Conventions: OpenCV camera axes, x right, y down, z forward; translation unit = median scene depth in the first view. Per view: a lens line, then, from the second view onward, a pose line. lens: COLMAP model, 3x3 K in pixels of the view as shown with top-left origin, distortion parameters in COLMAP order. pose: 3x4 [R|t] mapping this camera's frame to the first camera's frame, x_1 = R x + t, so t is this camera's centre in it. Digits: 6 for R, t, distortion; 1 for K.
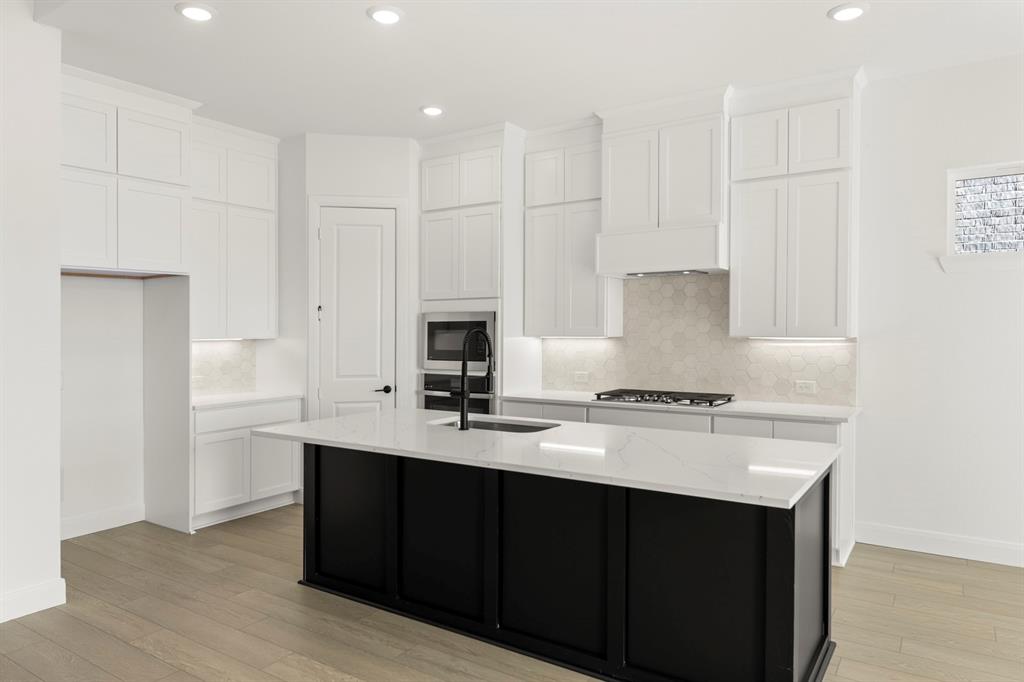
lens RADIAL K [[668.7, 0, 513.0], [0, 668.7, 344.6], [0, 0, 1]] dist [0.010058, -0.008847]
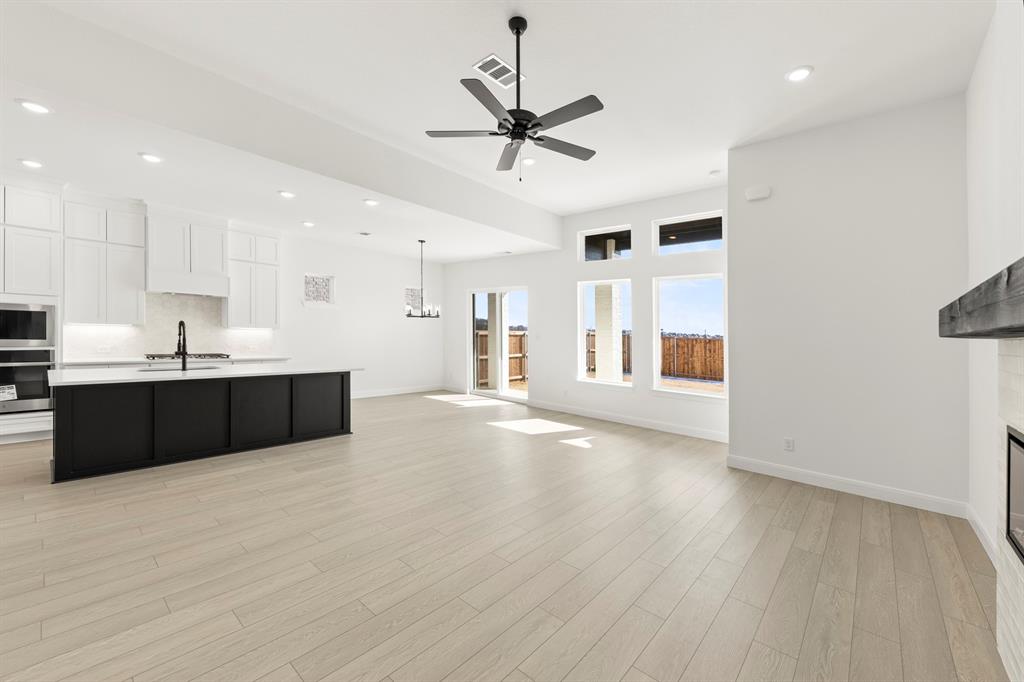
lens RADIAL K [[418.4, 0, 544.1], [0, 418.4, 351.9], [0, 0, 1]] dist [-0.001451, -0.000644]
pose [[0.073160, -0.032080, 0.996804, -0.944976], [-0.006661, 0.999445, 0.032654, 0.016853], [-0.997298, -0.009028, 0.072905, -0.158113]]
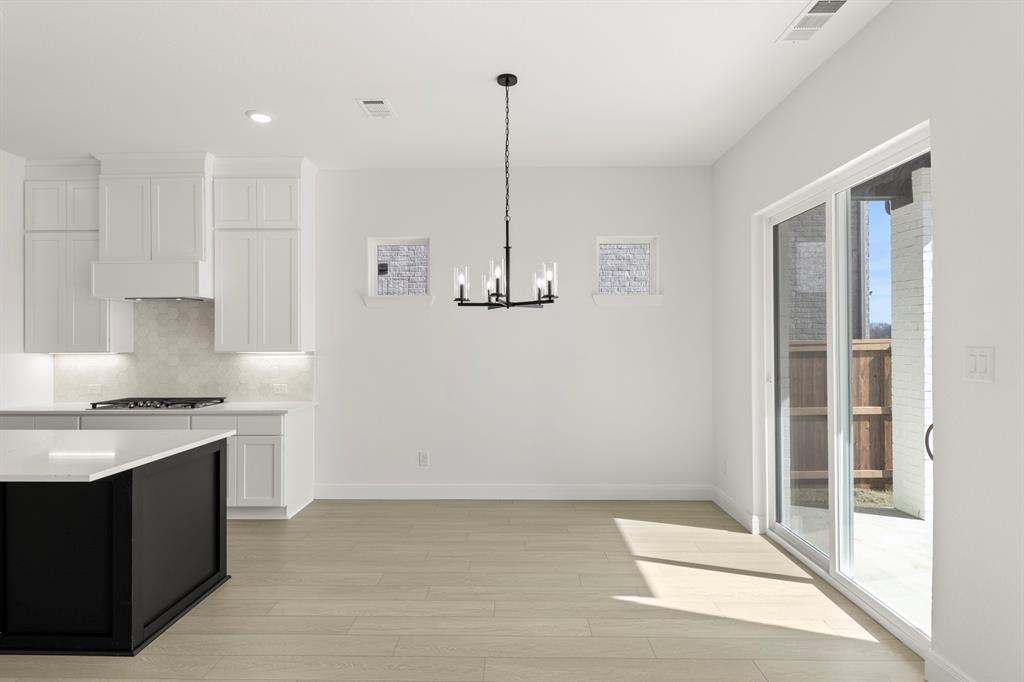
lens RADIAL K [[544.8, 0, 515.9], [0, 544.8, 351.6], [0, 0, 1]] dist [0.000391, -0.004195]
pose [[0.839610, -0.008464, 0.543124, 0.227466], [0.013804, 0.999888, -0.005757, 0.001471], [-0.543014, 0.012331, 0.839633, -0.156761]]
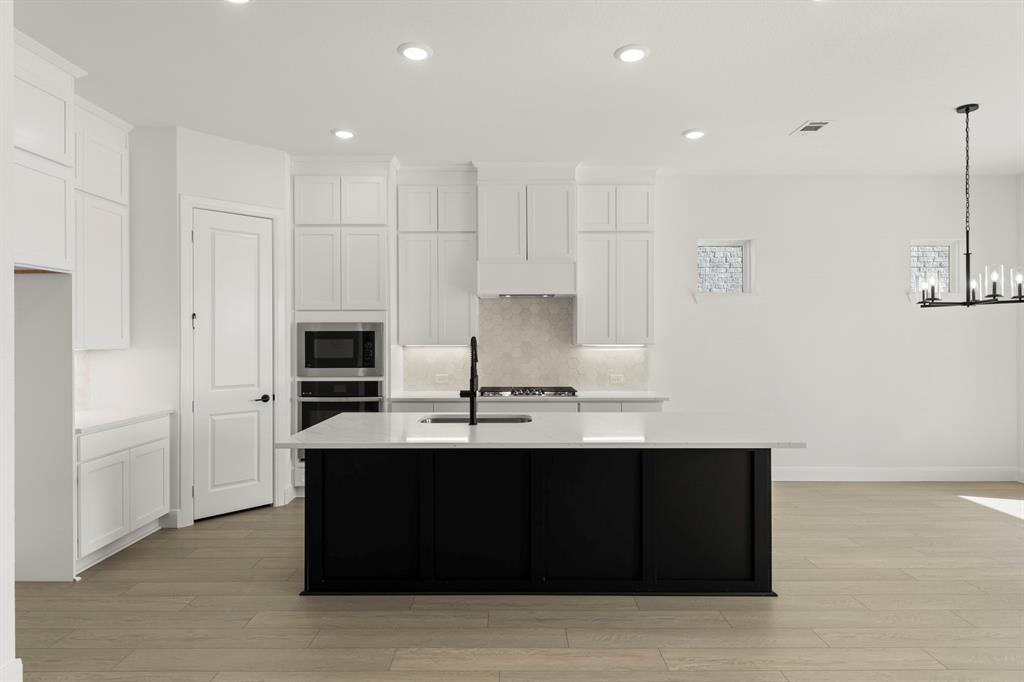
lens RADIAL K [[569.5, 0, 511.9], [0, 569.5, 349.5], [0, 0, 1]] dist [0.003915, -0.004849]
pose [[0.833446, -0.008835, 0.552530, -0.403883], [0.010655, 0.999943, -0.000083, -0.002580], [-0.552498, 0.005956, 0.833493, 0.095887]]
